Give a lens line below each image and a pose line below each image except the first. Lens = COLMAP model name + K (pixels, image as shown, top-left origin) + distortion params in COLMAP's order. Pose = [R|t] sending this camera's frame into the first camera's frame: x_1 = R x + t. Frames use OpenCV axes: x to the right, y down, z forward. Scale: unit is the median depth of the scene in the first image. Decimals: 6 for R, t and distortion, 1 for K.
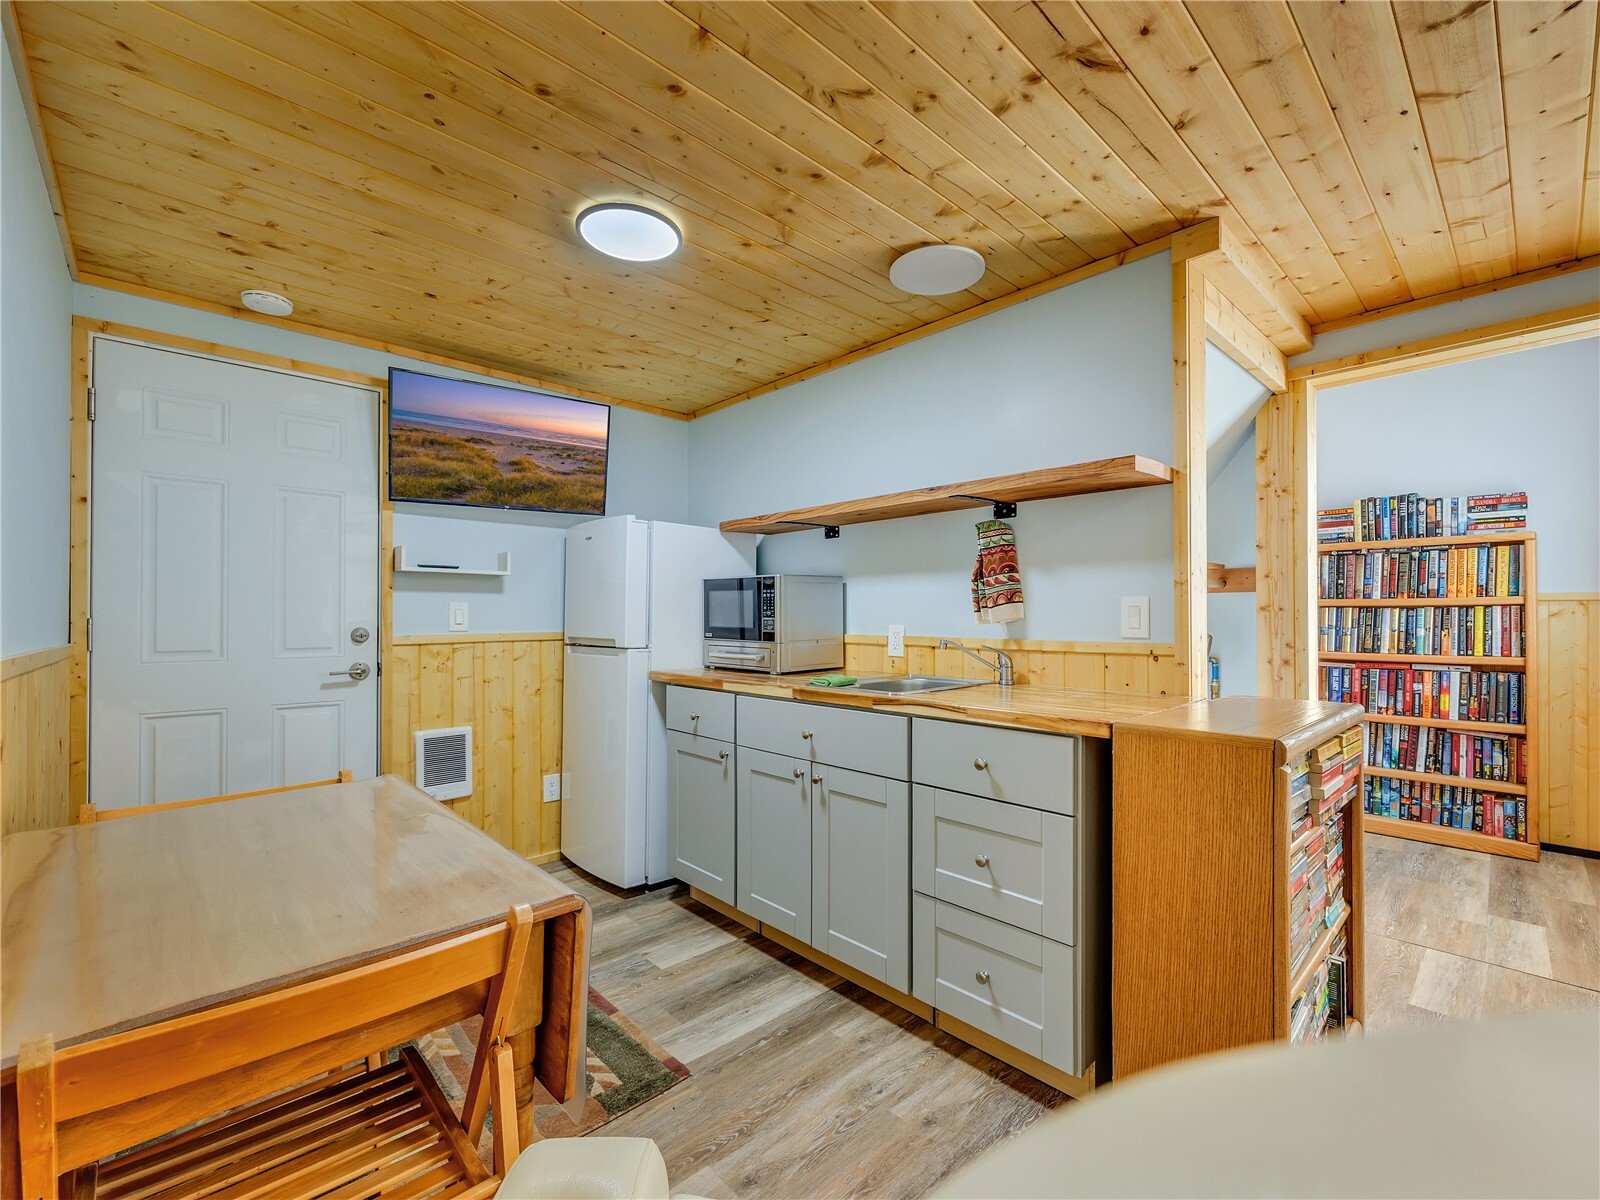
lens RADIAL K [[696.5, 0, 807.2], [0, 696.5, 622.0], [0, 0, 1]] dist [-0.000018, -0.000016]
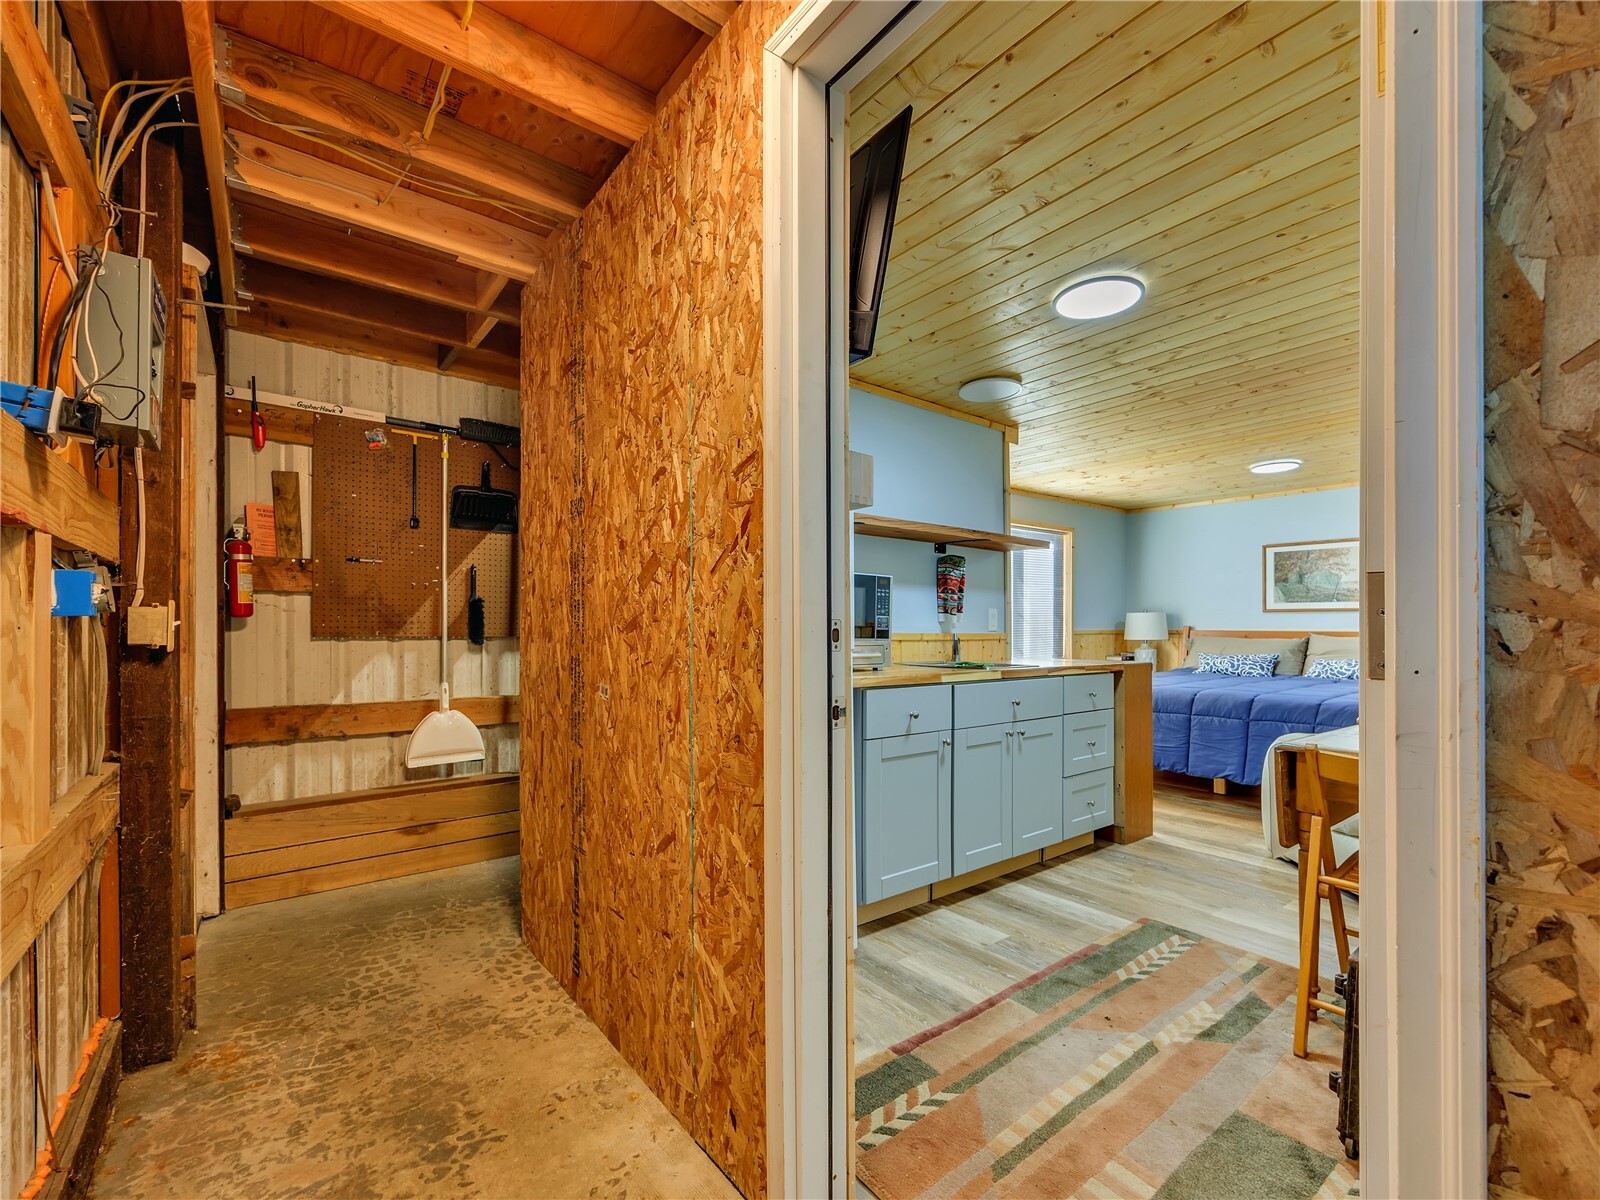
lens RADIAL K [[696.5, 0, 807.2], [0, 696.5, 622.0], [0, 0, 1]] dist [-0.000018, -0.000016]
pose [[0.090663, 0.003372, 0.995876, -1.258877], [-0.000406, 0.999994, -0.003349, 0.007592], [-0.995882, -0.000100, 0.090664, 1.153881]]
